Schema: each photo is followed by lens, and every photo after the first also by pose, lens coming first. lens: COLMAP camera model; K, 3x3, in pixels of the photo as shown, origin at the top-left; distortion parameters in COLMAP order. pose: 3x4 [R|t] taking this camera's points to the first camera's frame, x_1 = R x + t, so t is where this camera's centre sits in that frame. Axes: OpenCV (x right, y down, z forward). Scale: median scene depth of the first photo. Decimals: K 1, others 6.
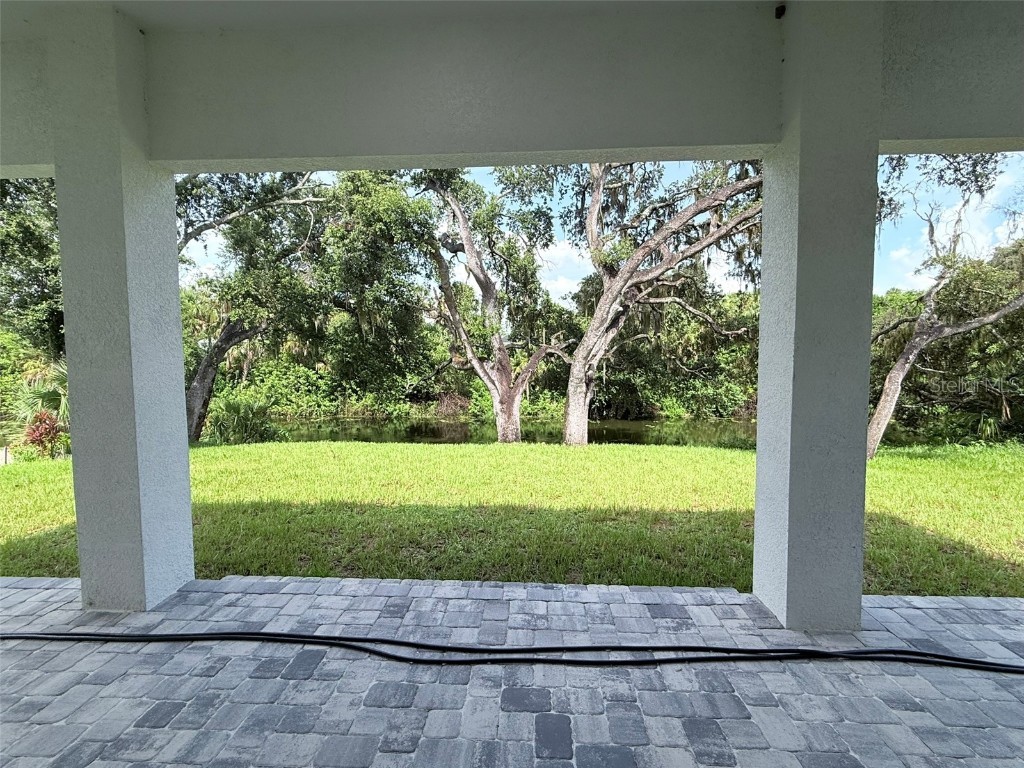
lens RADIAL K [[467.2, 0, 512.5], [0, 467.2, 378.4], [0, 0, 1]] dist [0.000216, -0.000393]
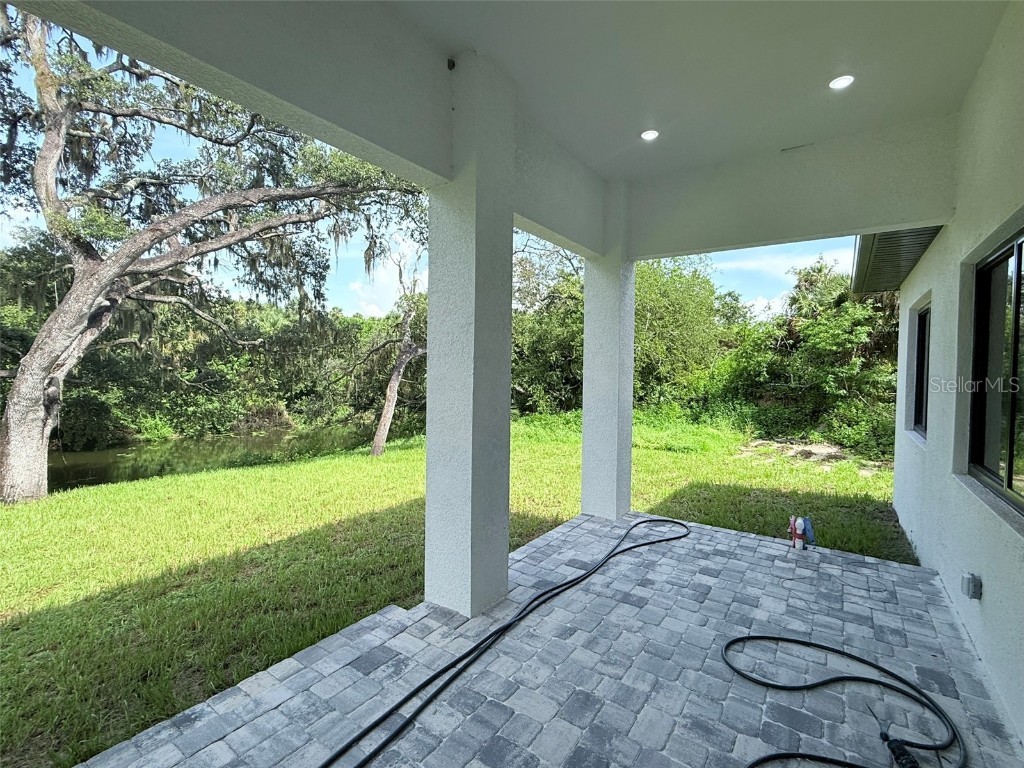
lens RADIAL K [[467.2, 0, 513.8], [0, 467.2, 377.4], [0, 0, 1]] dist [0.000216, -0.000393]
pose [[0.529123, -0.005896, 0.848524, -0.052878], [0.027886, 0.999557, -0.010444, -0.004109], [-0.848087, 0.029188, 0.529053, 0.054352]]
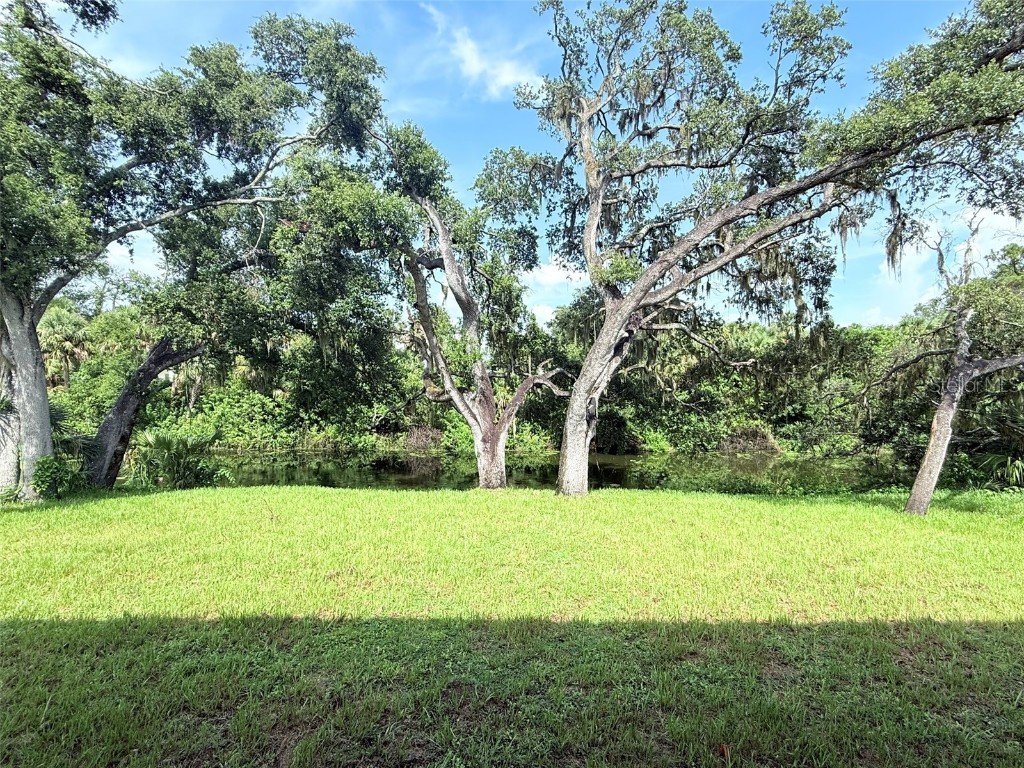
lens RADIAL K [[467.2, 0, 513.2], [0, 467.2, 379.8], [0, 0, 1]] dist [0.000216, -0.000393]
pose [[0.997808, 0.013357, 0.064807, -0.029269], [-0.009665, 0.998330, -0.056953, -0.012357], [-0.065459, 0.056202, 0.996271, 0.144435]]
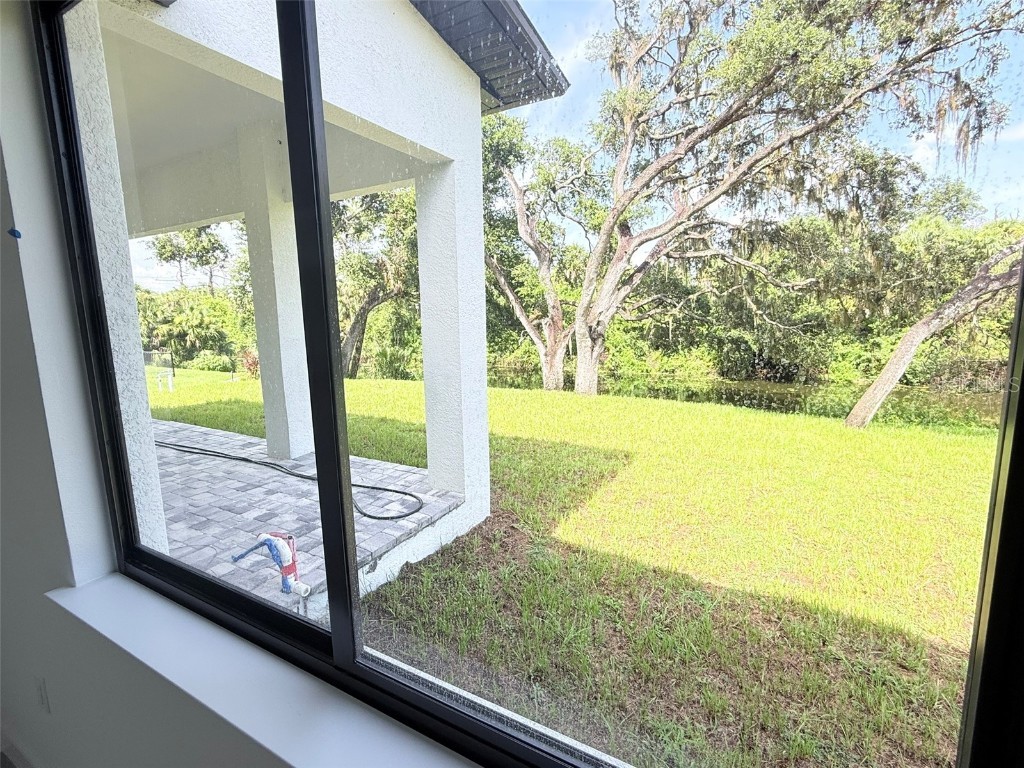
lens RADIAL K [[467.2, 0, 513.8], [0, 467.2, 380.8], [0, 0, 1]] dist [0.000216, -0.000393]
pose [[0.900352, 0.052779, -0.431949, 0.425399], [-0.009493, 0.994763, 0.101762, -0.000276], [0.435058, -0.087521, 0.896139, -0.058175]]
